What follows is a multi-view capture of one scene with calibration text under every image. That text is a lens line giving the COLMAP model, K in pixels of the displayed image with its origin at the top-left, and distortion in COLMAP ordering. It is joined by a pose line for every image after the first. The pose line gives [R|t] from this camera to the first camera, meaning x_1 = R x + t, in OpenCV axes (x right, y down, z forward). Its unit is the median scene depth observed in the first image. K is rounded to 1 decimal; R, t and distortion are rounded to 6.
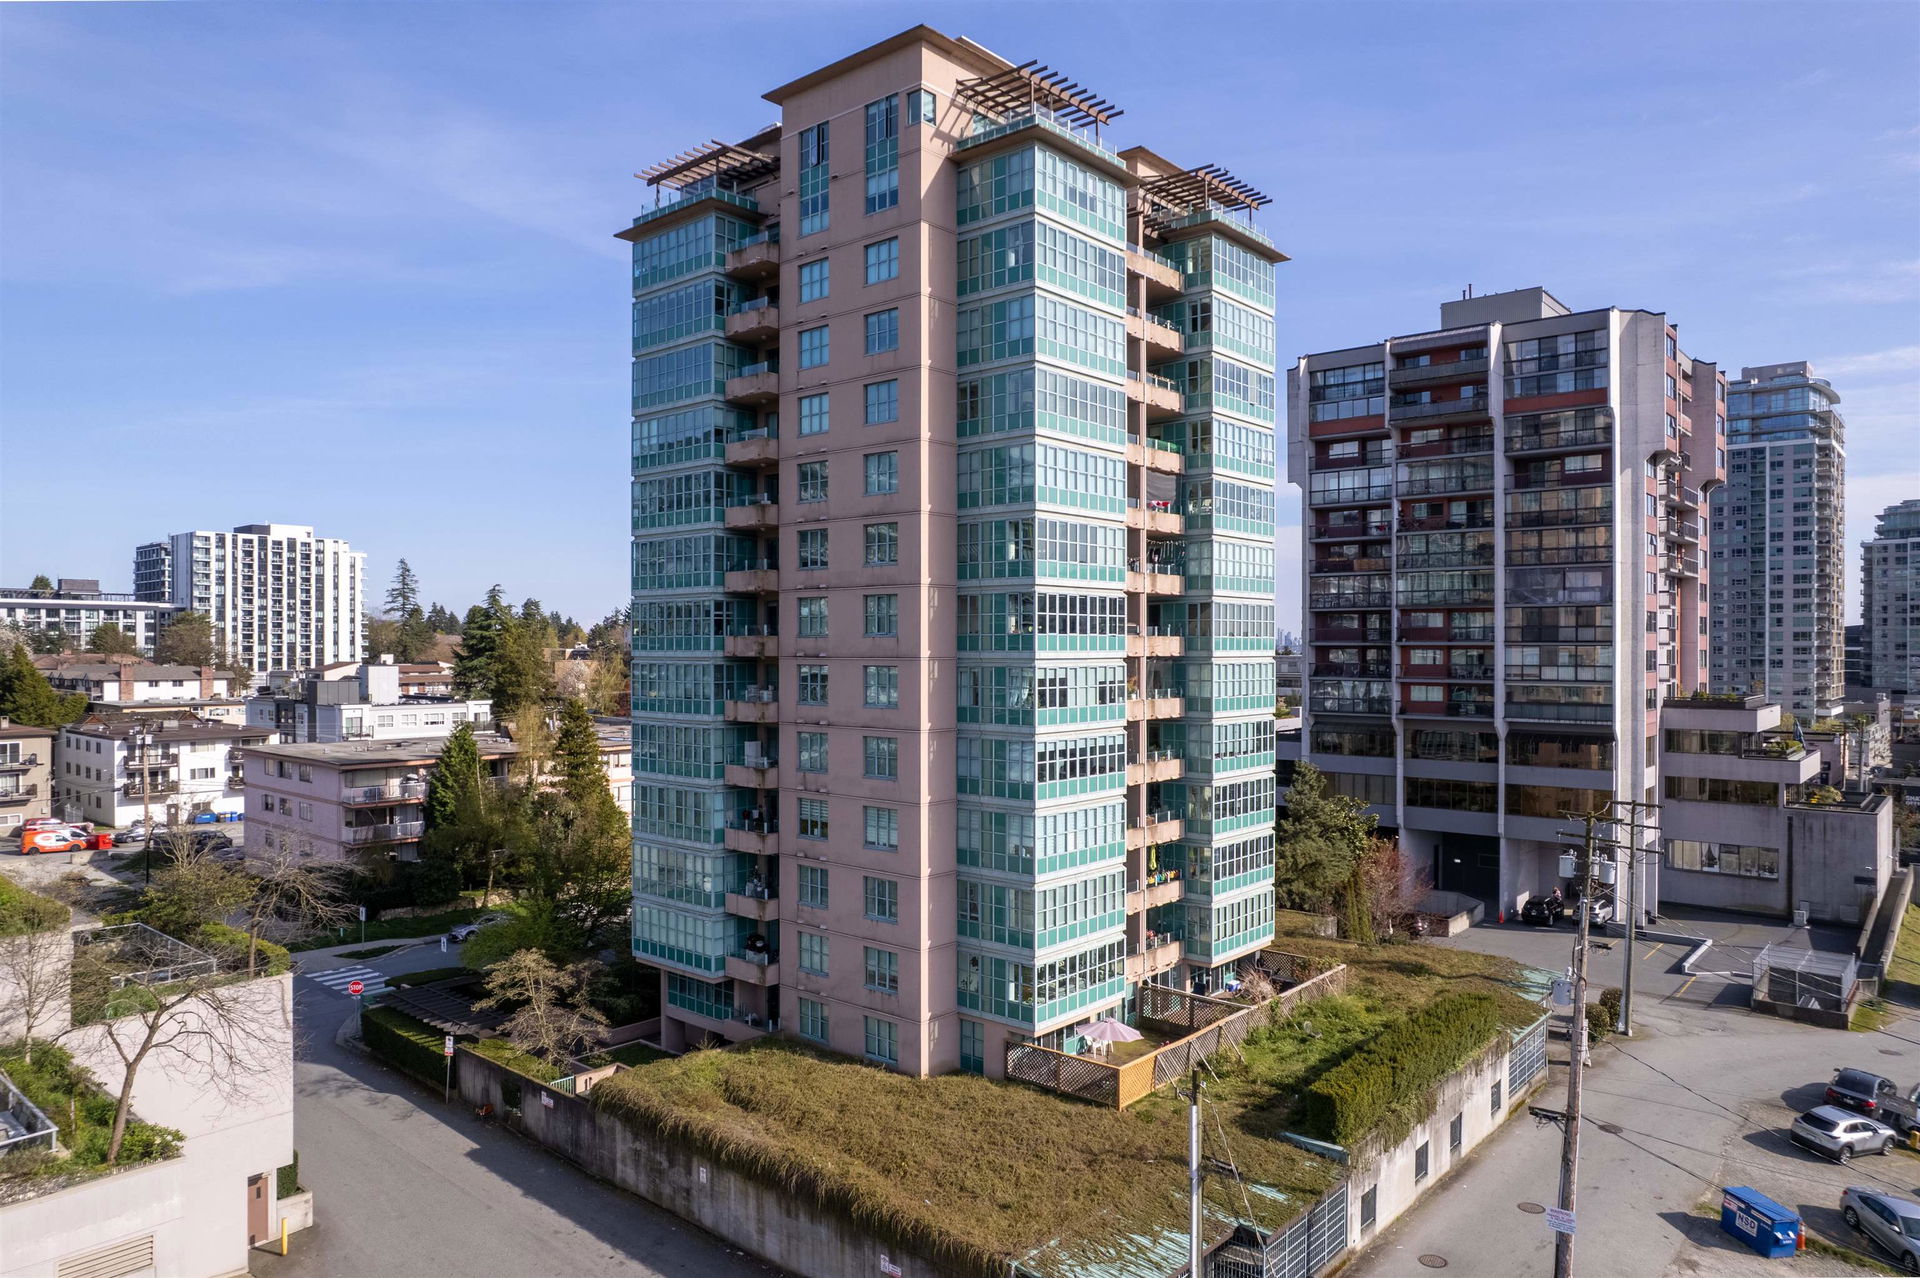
lens RADIAL K [[1231.1, 0, 966.3], [0, 1231.1, 642.5], [0, 0, 1]] dist [-0.007733, 0.000478]
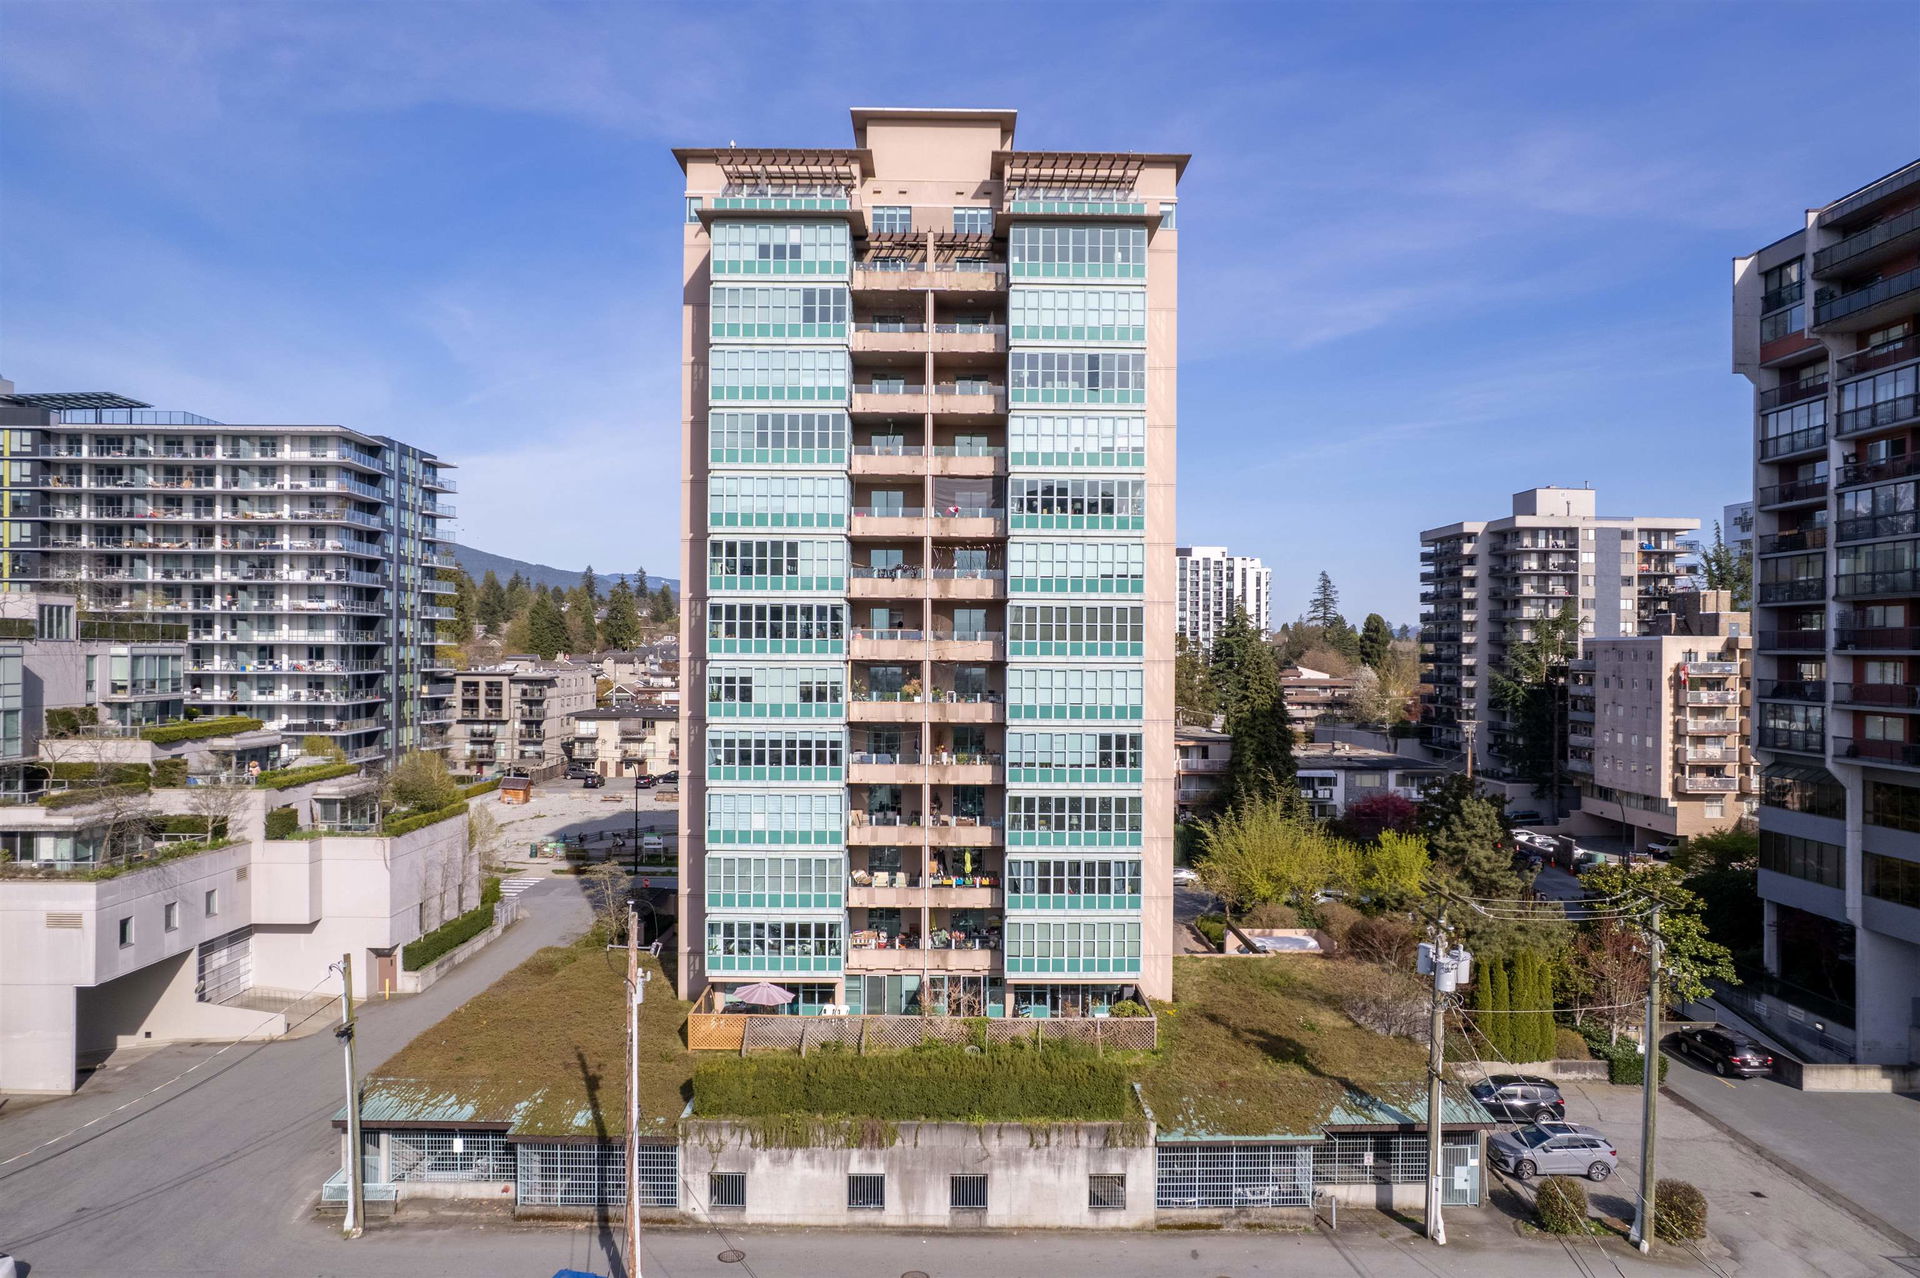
lens RADIAL K [[1231.1, 0, 969.5], [0, 1231.1, 643.3], [0, 0, 1]] dist [-0.007733, 0.000478]
pose [[0.666728, 0.000496, -0.745301, 0.536387], [-0.004430, 0.999985, -0.003297, 0.000182], [0.745288, 0.005500, 0.666720, 0.196386]]
